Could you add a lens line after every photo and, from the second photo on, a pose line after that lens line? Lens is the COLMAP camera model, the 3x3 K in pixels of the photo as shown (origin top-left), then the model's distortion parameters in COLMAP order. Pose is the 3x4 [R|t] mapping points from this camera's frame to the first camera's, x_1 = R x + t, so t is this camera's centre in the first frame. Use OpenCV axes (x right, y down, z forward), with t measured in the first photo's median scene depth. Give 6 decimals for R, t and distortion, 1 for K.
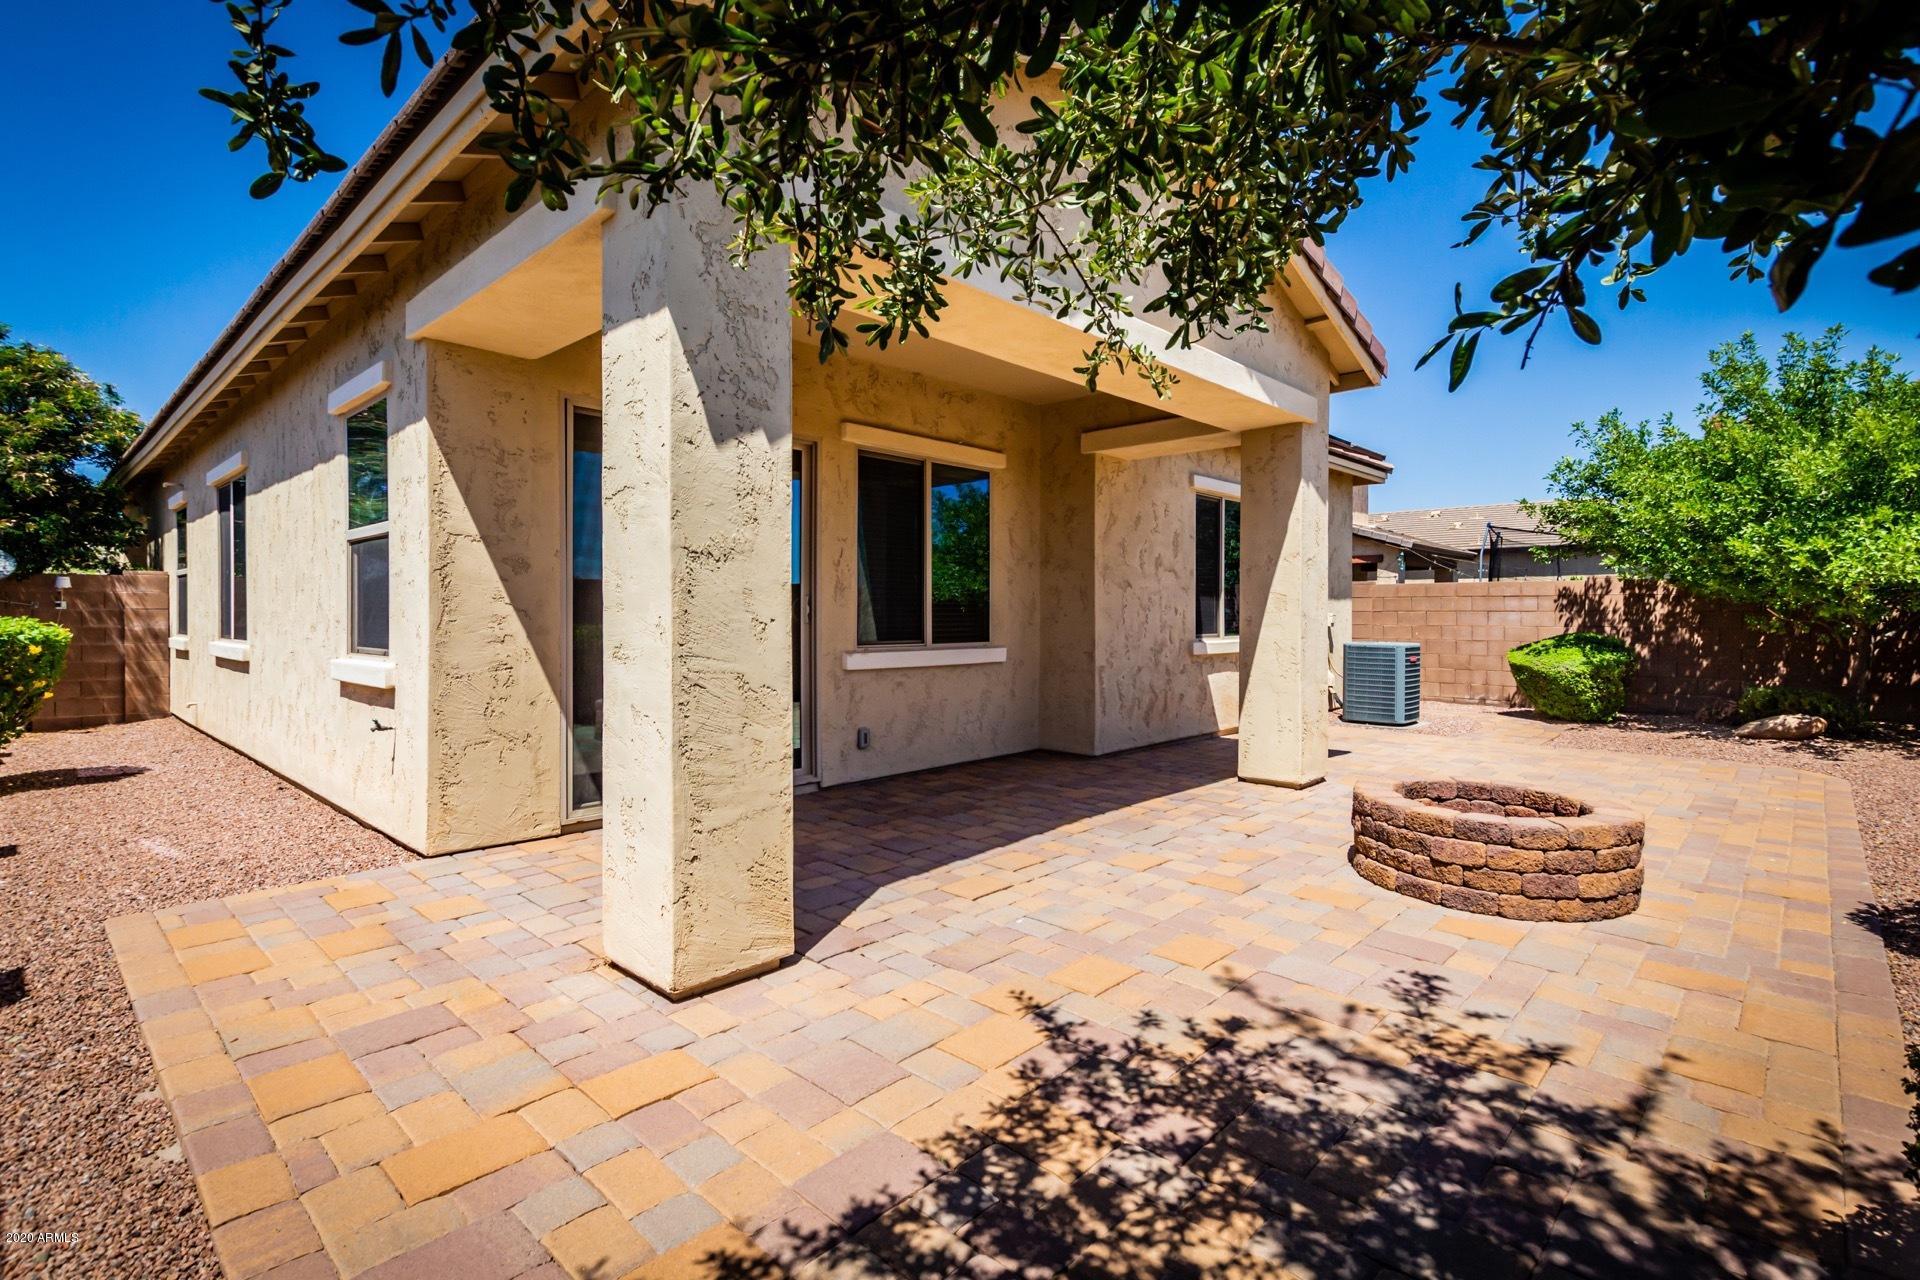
lens RADIAL K [[886.3, 0, 959.7], [0, 886.3, 621.2], [0, 0, 1]] dist [0.005237, 0.000140]
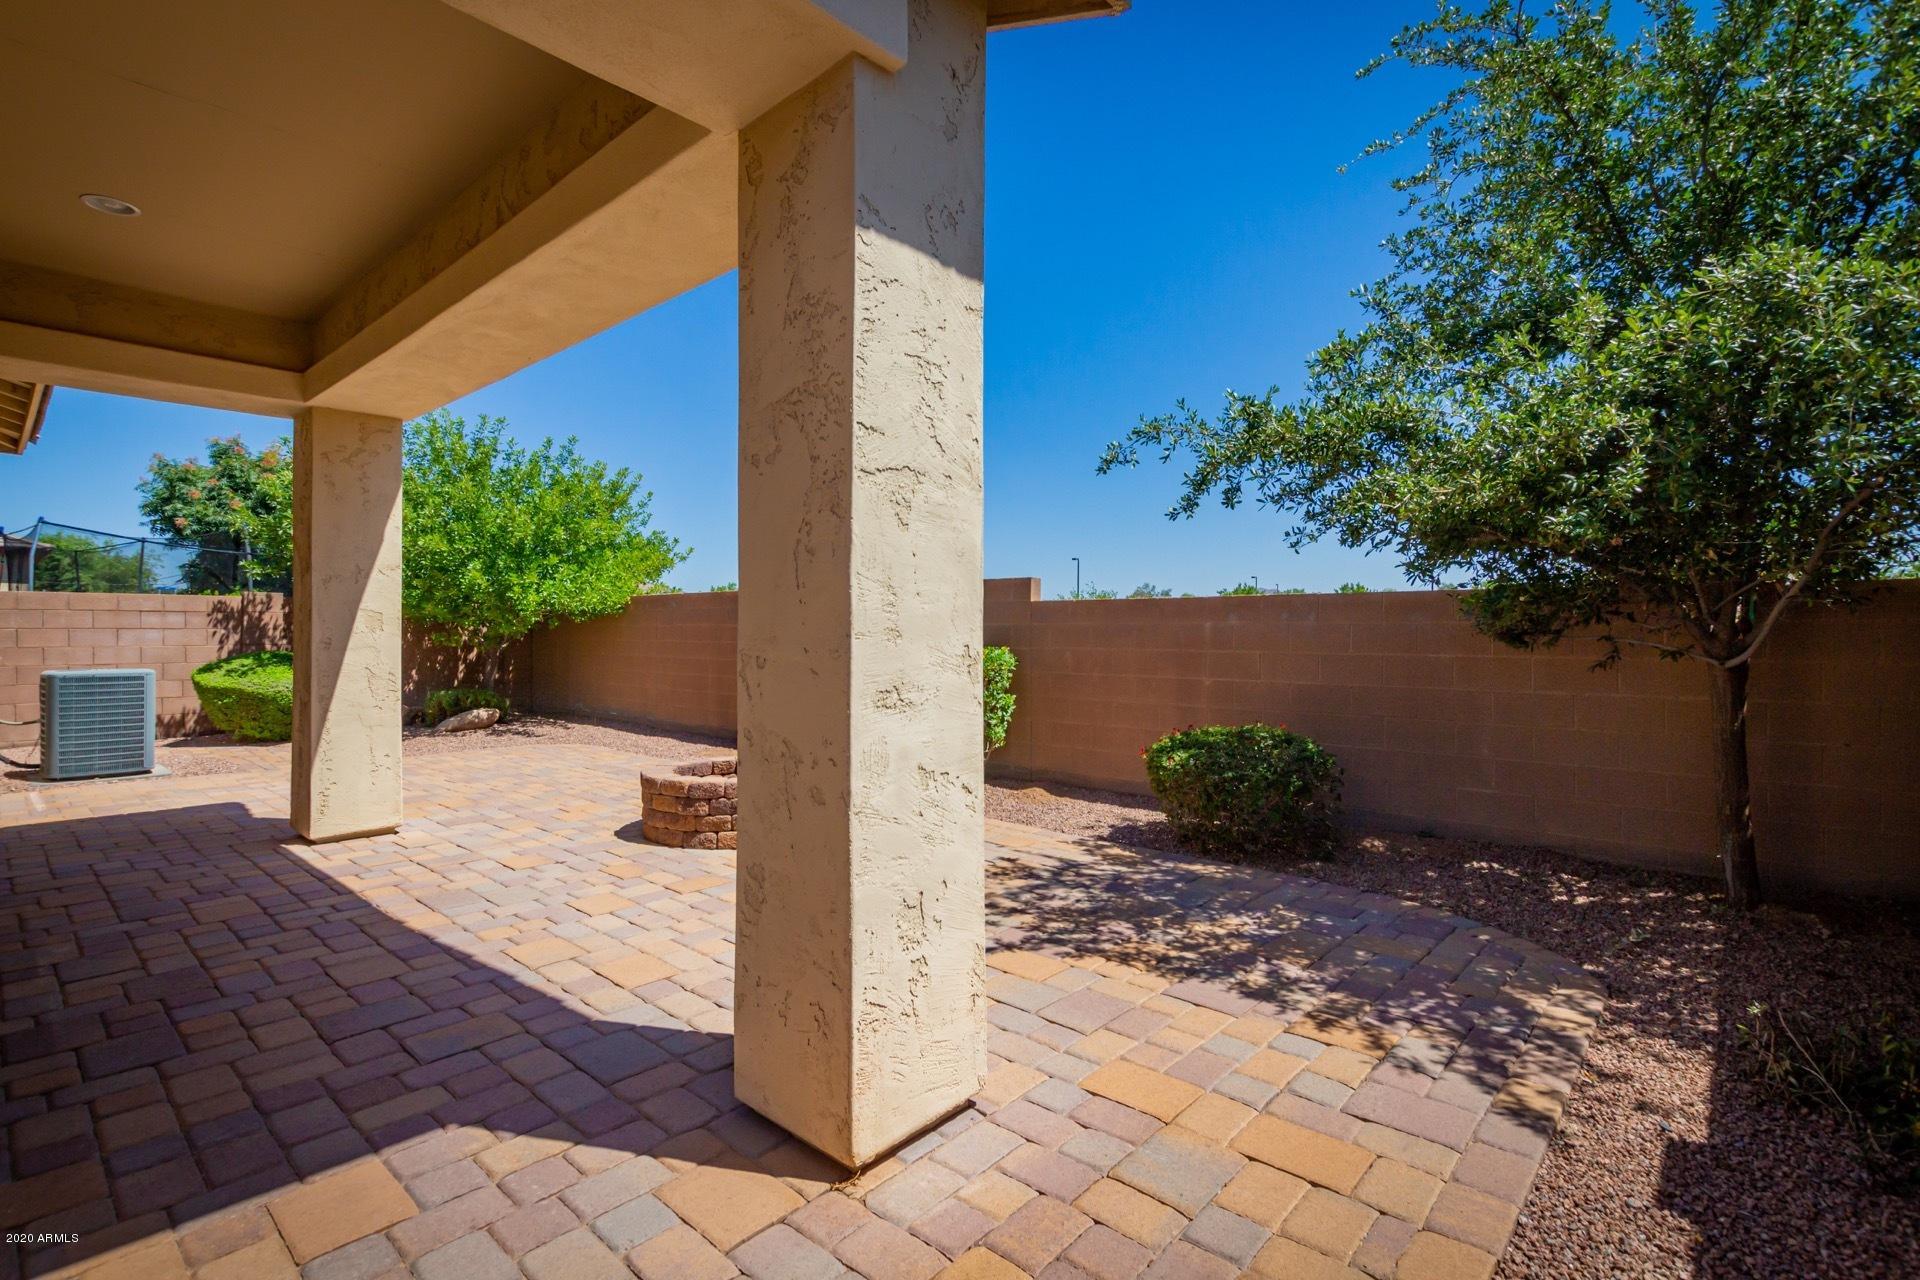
lens RADIAL K [[886.3, 0, 959.7], [0, 886.3, 621.2], [0, 0, 1]] dist [0.005237, 0.000140]
pose [[-0.025239, 0.010629, 0.999625, -1.437459], [0.004741, 0.999934, -0.010513, -0.021896], [-0.999670, 0.004474, -0.025288, 1.281914]]
